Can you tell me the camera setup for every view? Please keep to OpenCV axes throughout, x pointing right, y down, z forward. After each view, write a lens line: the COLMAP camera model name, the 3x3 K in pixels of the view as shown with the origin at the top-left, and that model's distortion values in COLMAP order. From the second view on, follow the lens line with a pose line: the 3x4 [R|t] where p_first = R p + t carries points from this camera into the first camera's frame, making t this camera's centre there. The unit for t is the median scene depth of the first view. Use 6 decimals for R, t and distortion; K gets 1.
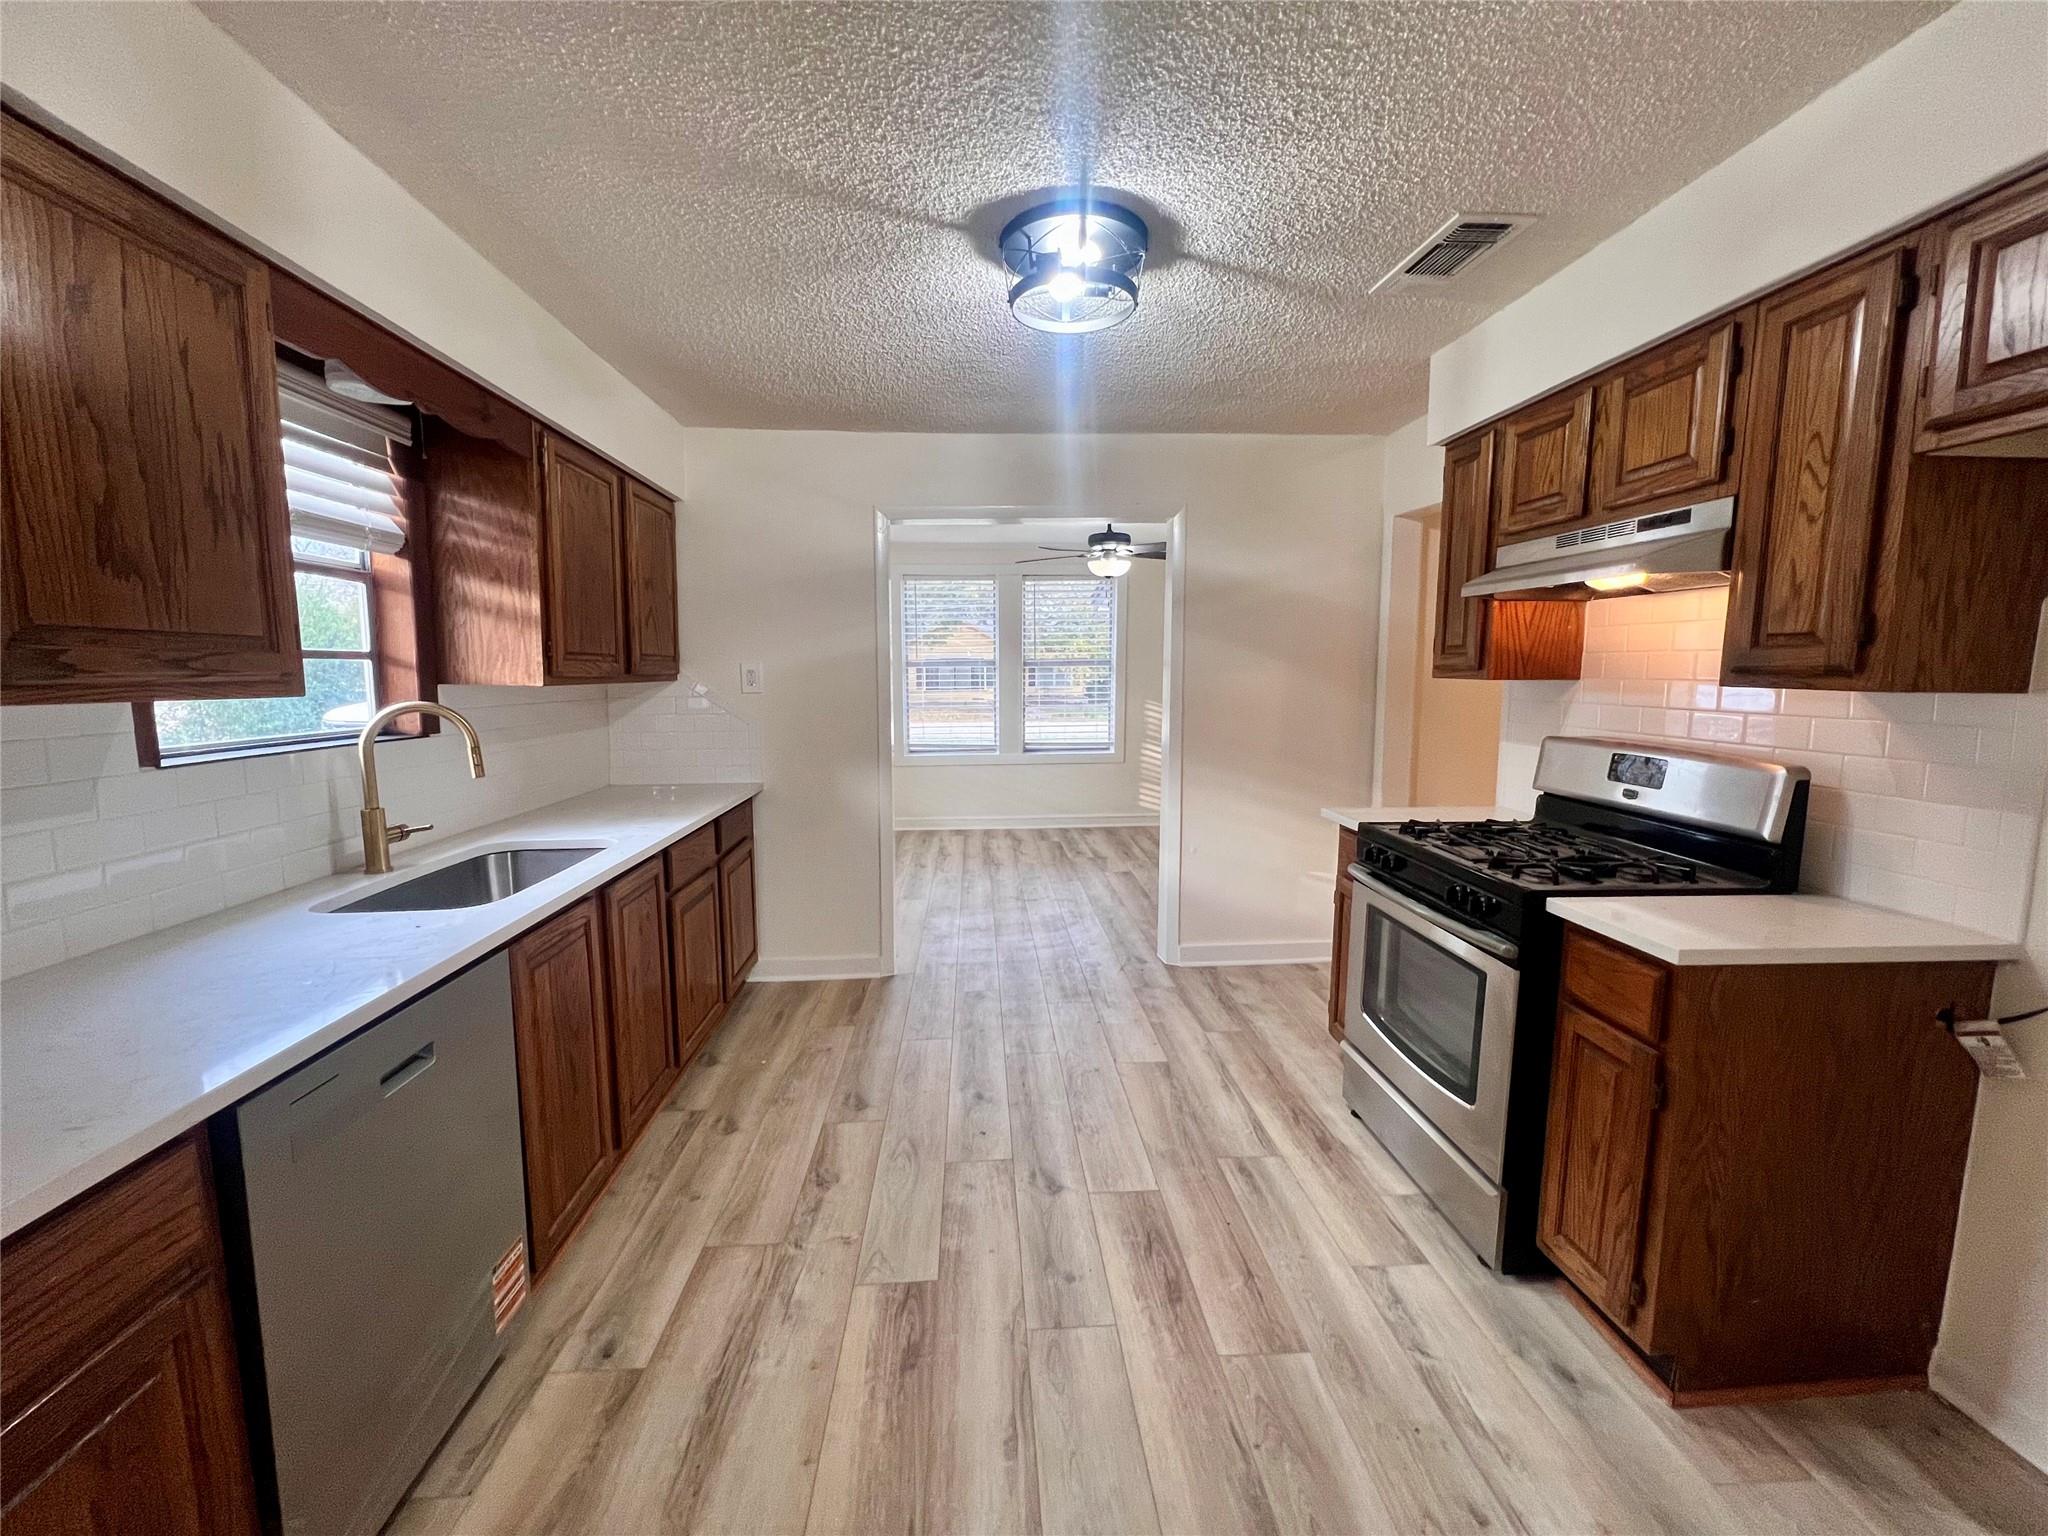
lens RADIAL K [[819.7, 0, 1022.6], [0, 819.7, 764.5], [0, 0, 1]] dist [-0.000751, 0.000242]
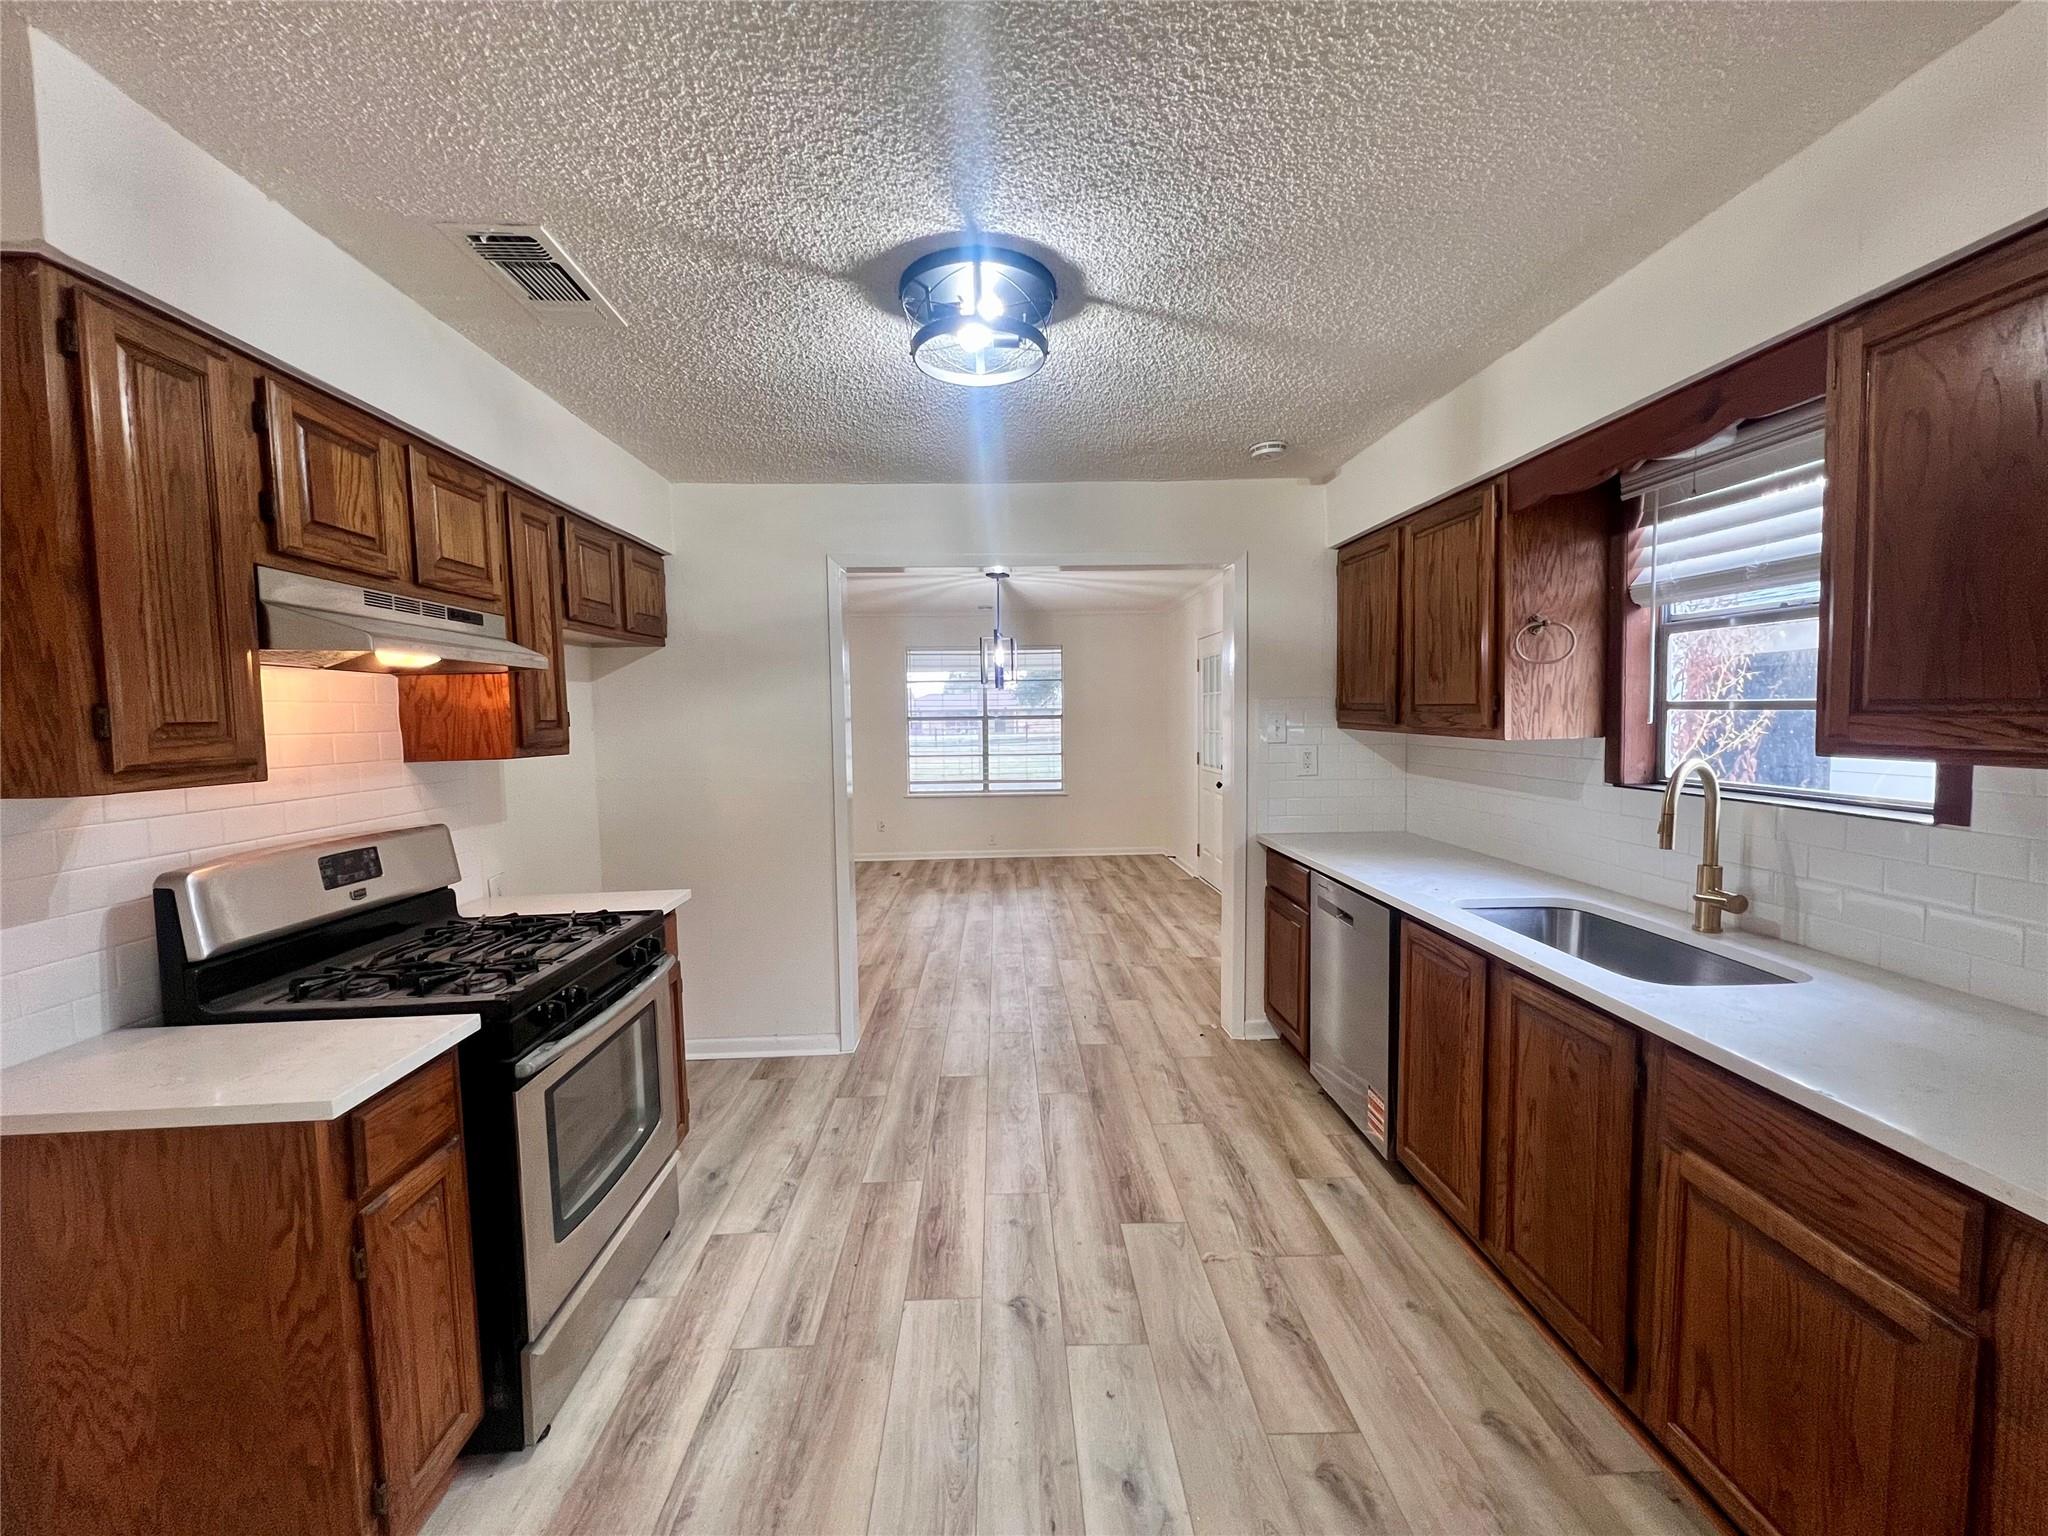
lens RADIAL K [[819.7, 0, 1022.6], [0, 819.7, 764.5], [0, 0, 1]] dist [-0.000751, 0.000242]
pose [[-0.999383, 0.019712, 0.029060, -0.005294], [0.024635, 0.983323, 0.180194, -0.261056], [-0.025024, 0.180798, -0.983202, 1.960446]]
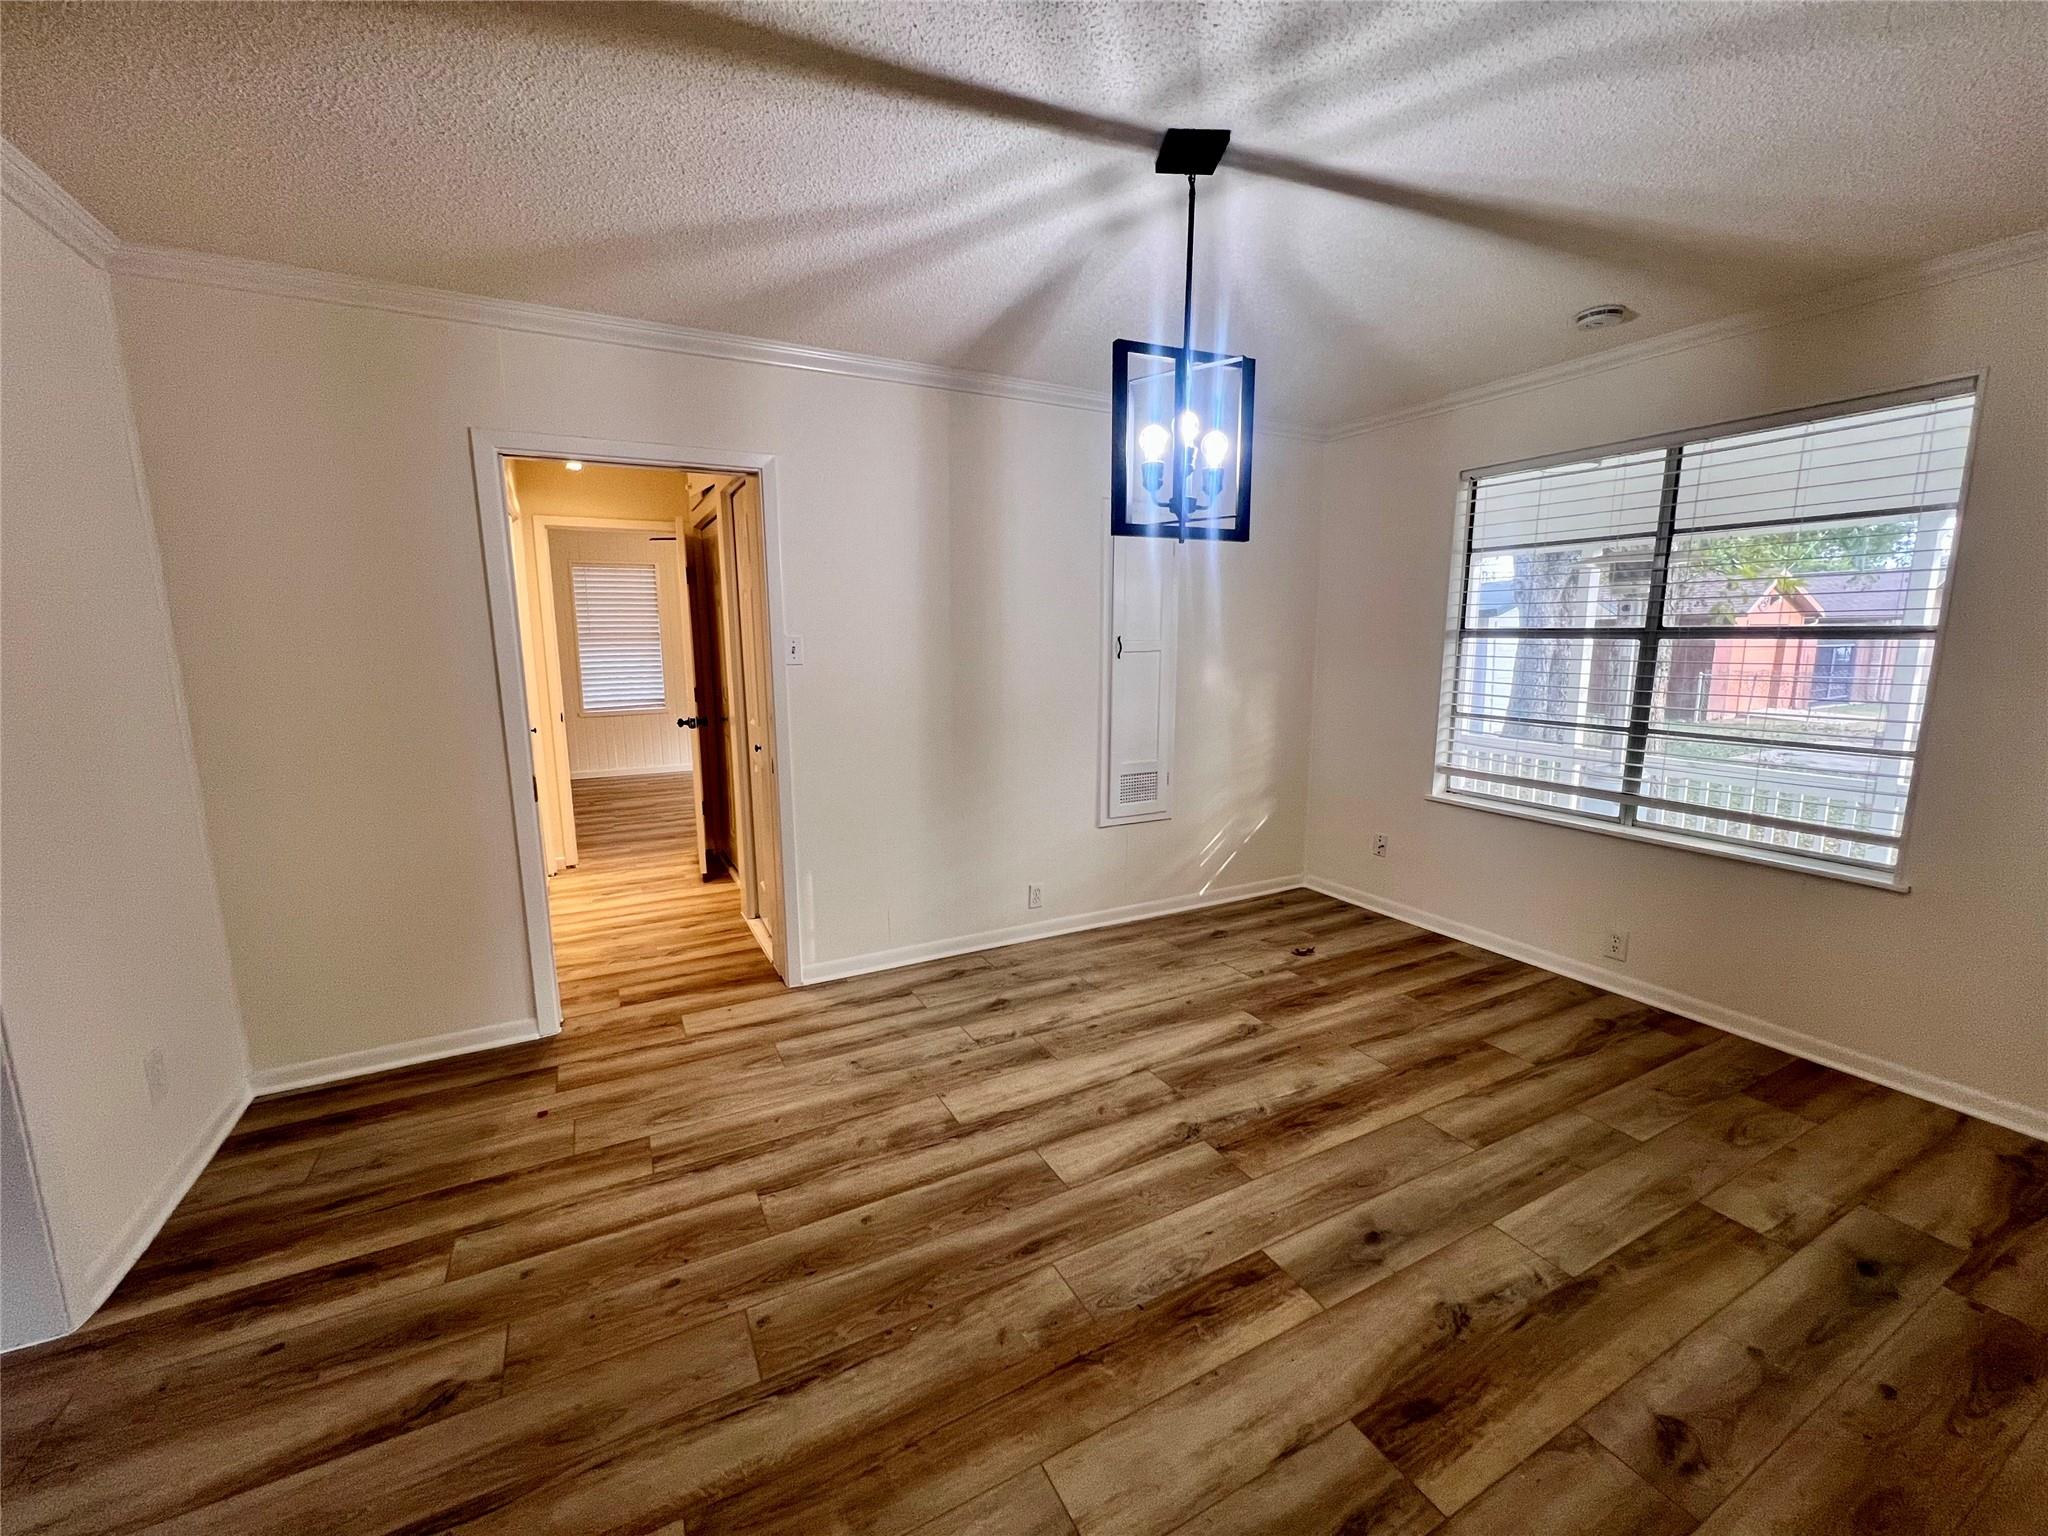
lens RADIAL K [[819.7, 0, 1022.6], [0, 819.7, 764.5], [0, 0, 1]] dist [-0.000751, 0.000242]
pose [[-0.412702, -0.135515, 0.900729, -0.650462], [0.112864, 0.973642, 0.198197, 0.043857], [-0.903847, 0.183456, -0.386529, -0.393776]]
